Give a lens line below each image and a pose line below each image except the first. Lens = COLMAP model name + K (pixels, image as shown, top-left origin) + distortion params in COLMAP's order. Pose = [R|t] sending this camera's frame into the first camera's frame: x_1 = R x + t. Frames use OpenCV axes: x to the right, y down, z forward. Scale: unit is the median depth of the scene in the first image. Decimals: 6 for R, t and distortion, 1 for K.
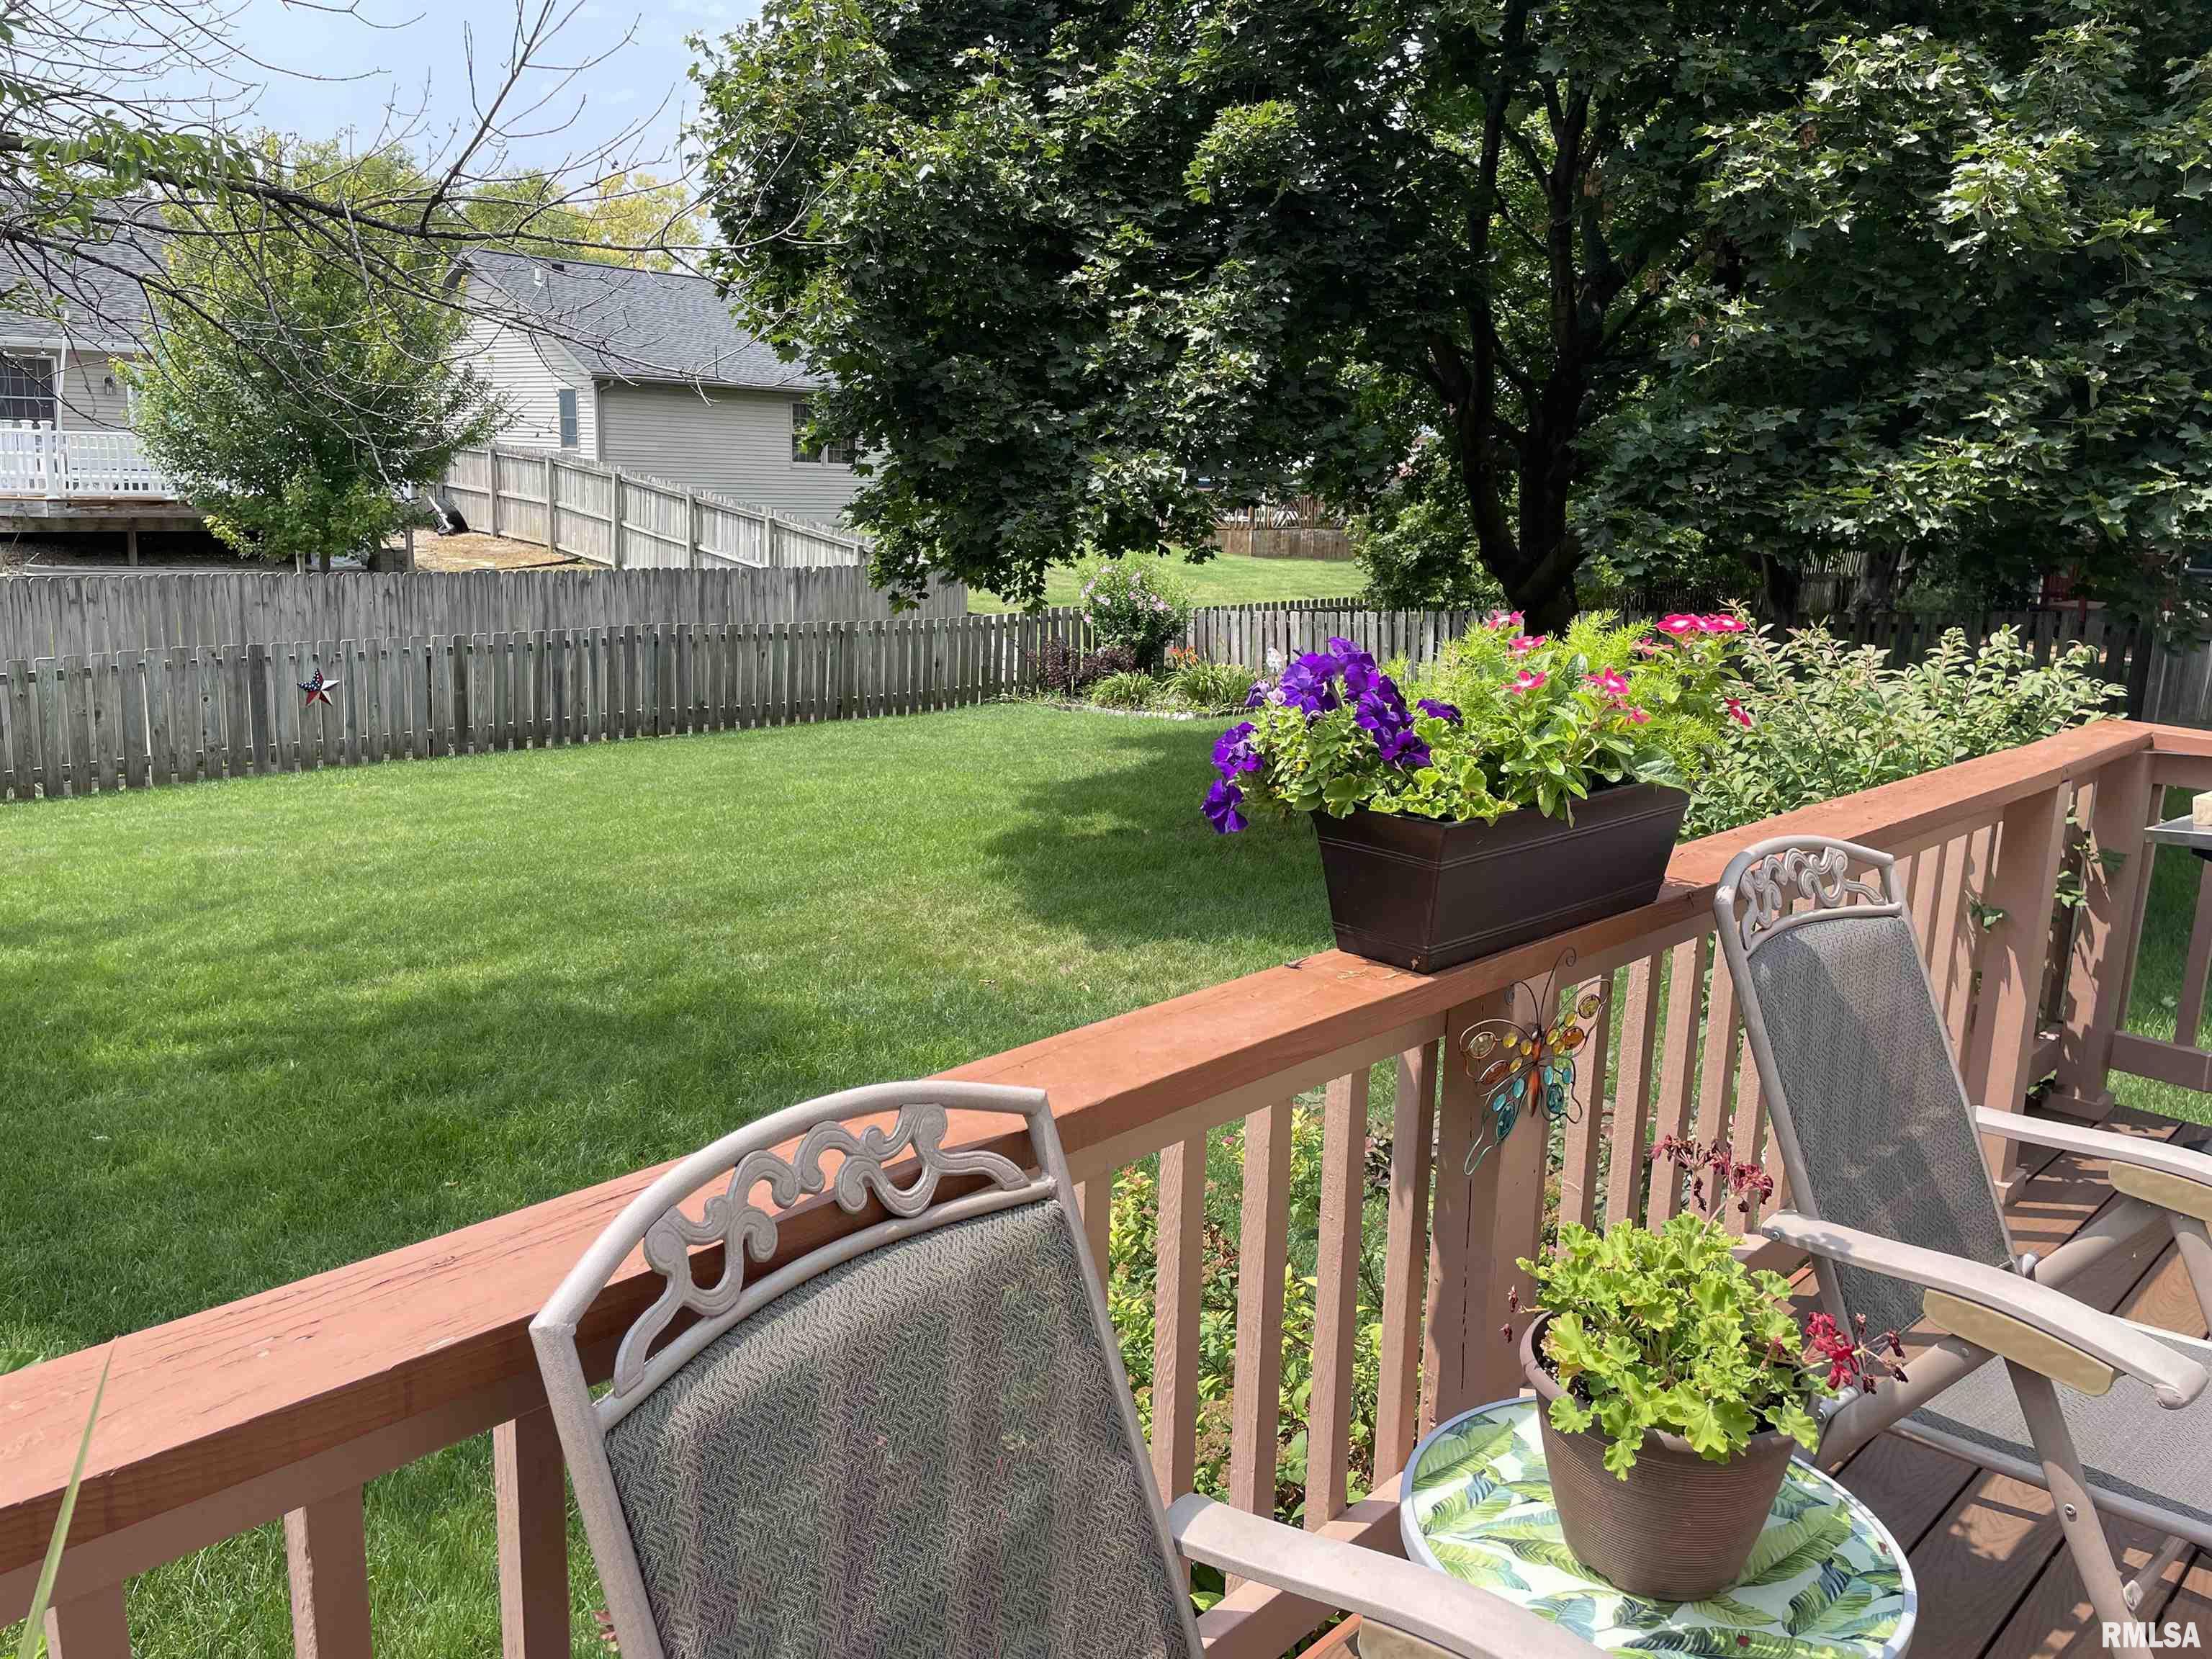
lens RADIAL K [[1671.0, 0, 1113.8], [0, 1671.0, 807.9], [0, 0, 1]] dist [0.085666, -0.129266]
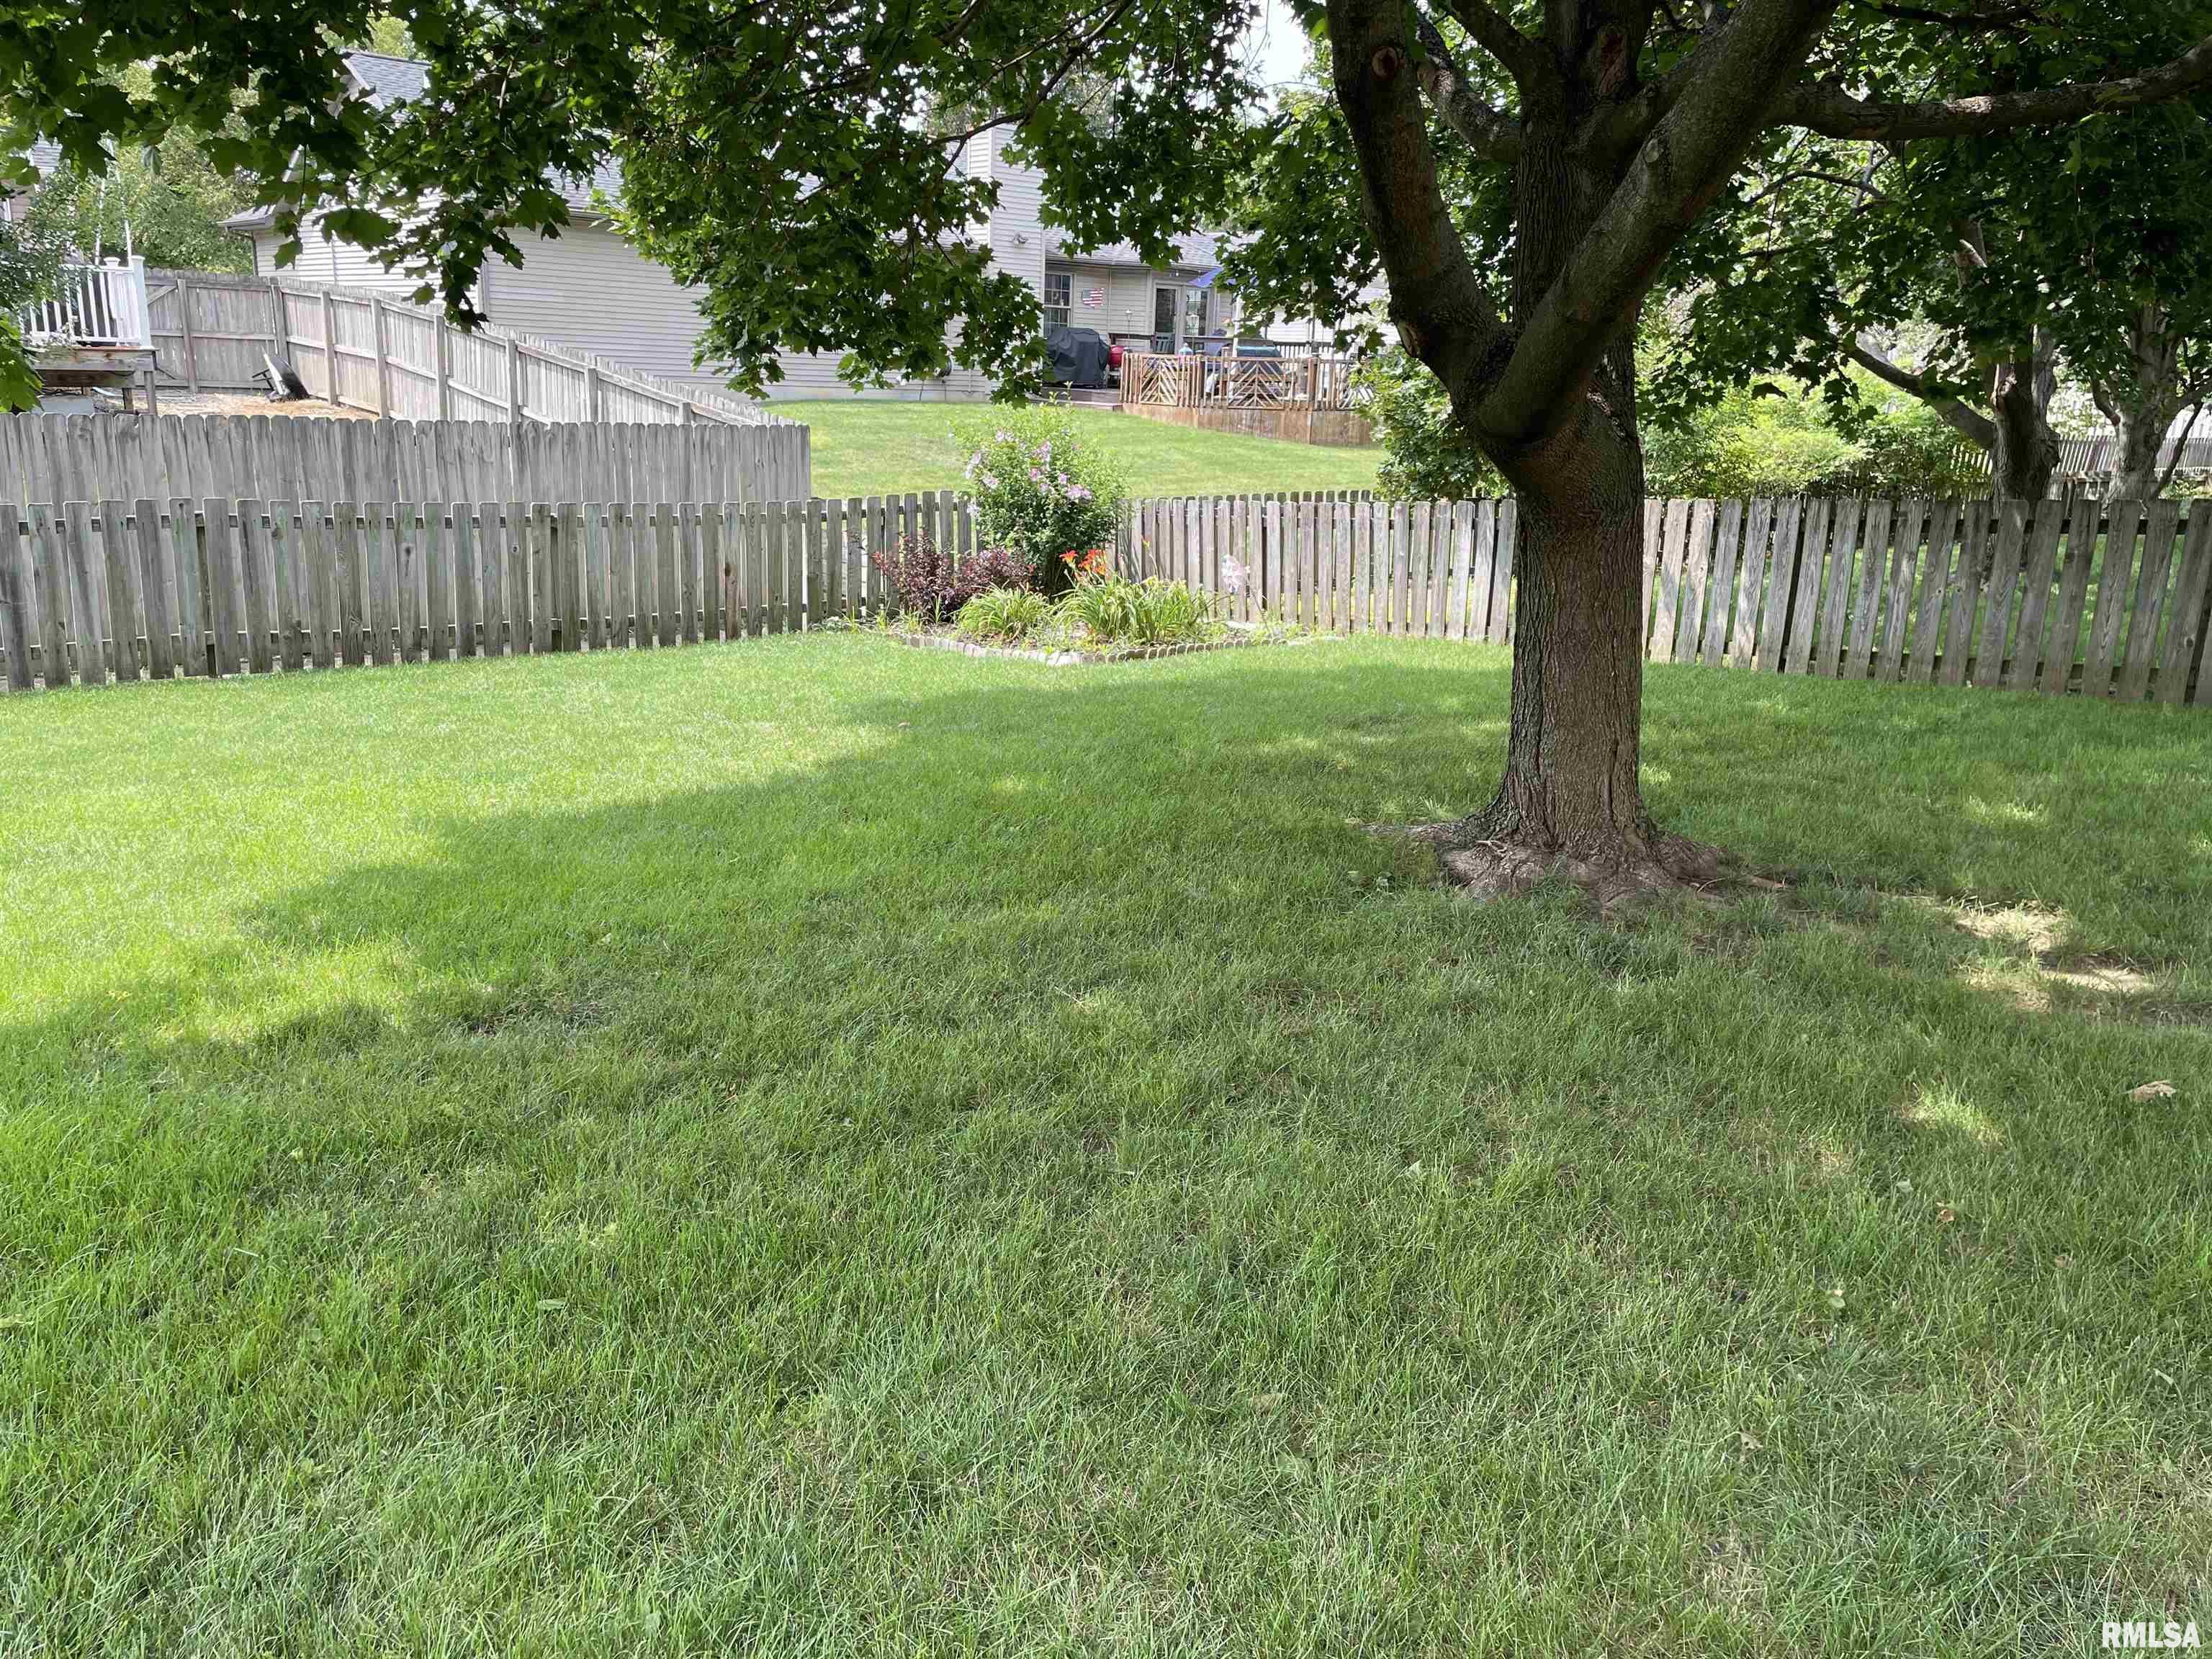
lens RADIAL K [[1671.0, 0, 1113.8], [0, 1671.0, 807.9], [0, 0, 1]] dist [0.085666, -0.129266]
pose [[0.996026, 0.027373, -0.084757, 0.106698], [-0.023106, 0.998435, 0.050919, -0.028384], [0.086018, -0.048758, 0.995100, 0.330336]]
